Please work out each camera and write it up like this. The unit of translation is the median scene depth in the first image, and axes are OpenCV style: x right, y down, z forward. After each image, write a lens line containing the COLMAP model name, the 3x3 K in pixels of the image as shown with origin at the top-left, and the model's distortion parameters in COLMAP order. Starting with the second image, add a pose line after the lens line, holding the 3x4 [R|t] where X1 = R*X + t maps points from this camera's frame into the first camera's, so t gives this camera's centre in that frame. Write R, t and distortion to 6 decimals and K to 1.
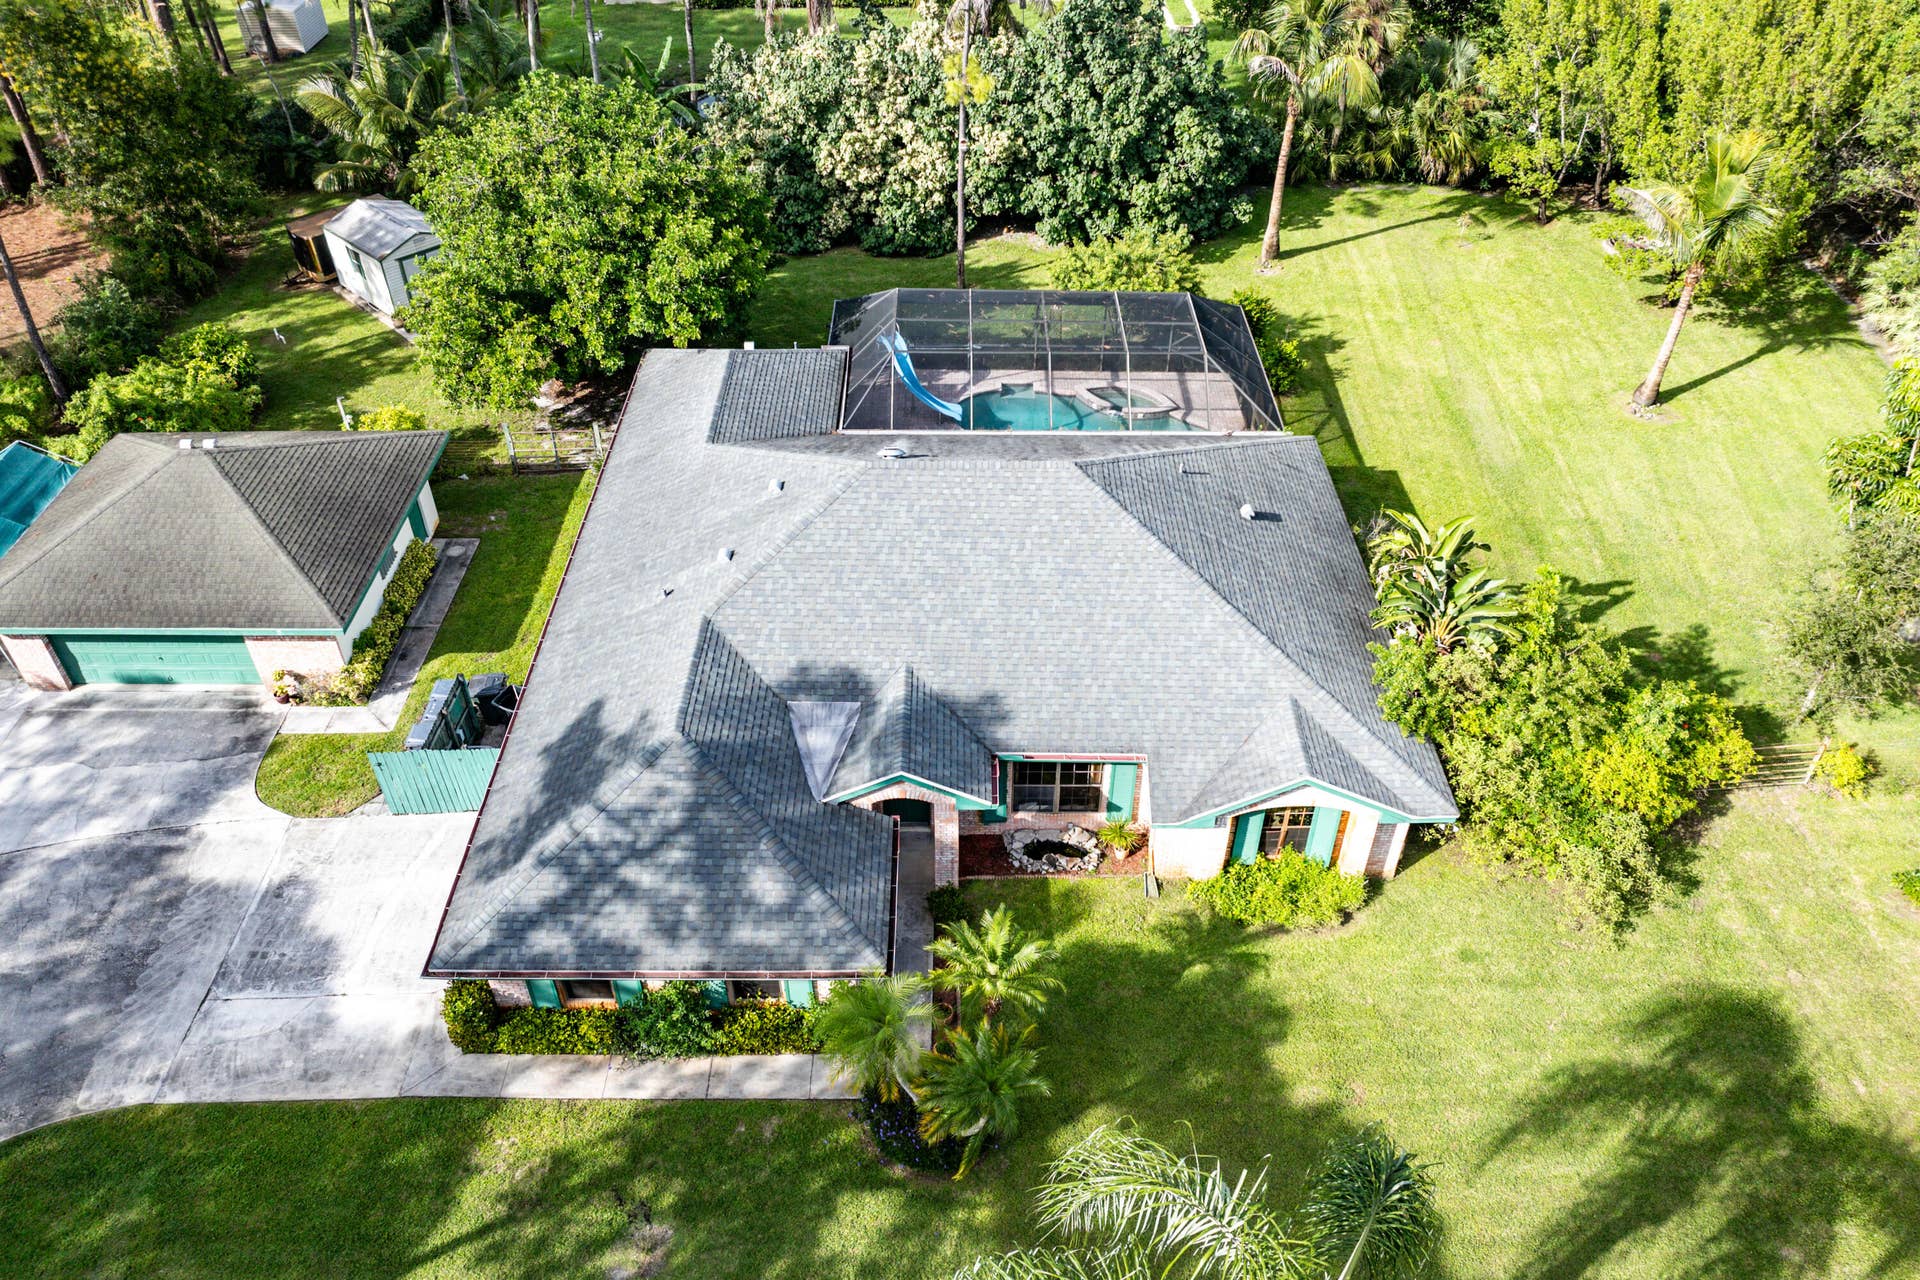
lens RADIAL K [[1352.0, 0, 955.0], [0, 1352.0, 734.6], [0, 0, 1]] dist [-0.019967, -0.002297]
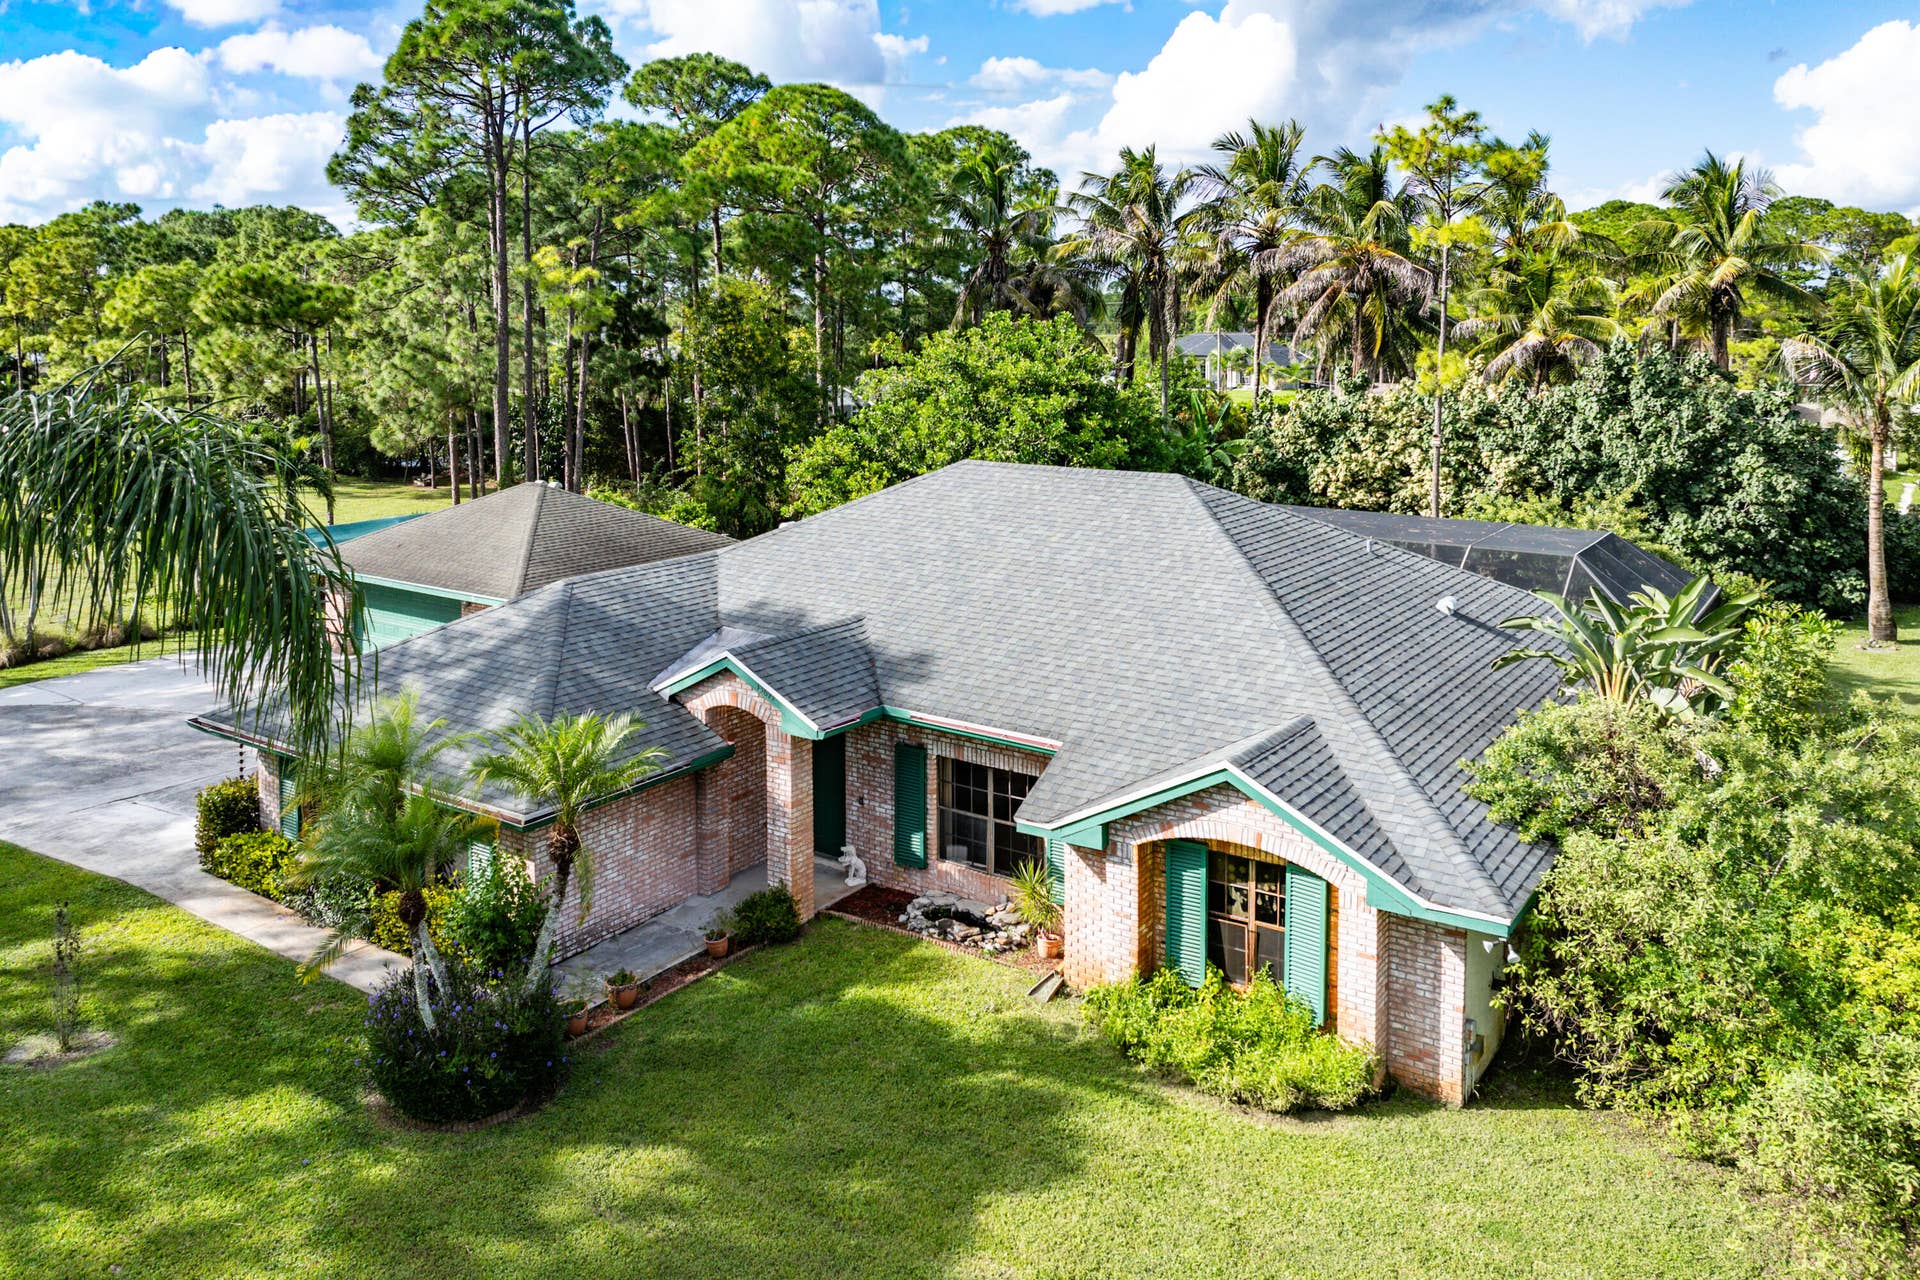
lens RADIAL K [[1442.7, 0, 960.0], [0, 1442.7, 421.4], [0, 0, 1]] dist [-0.036658, -0.004007]
pose [[0.824223, 0.040704, -0.564801, 0.273845], [-0.382652, 0.775264, -0.502538, 0.148385], [0.417414, 0.630325, 0.654566, 0.225891]]
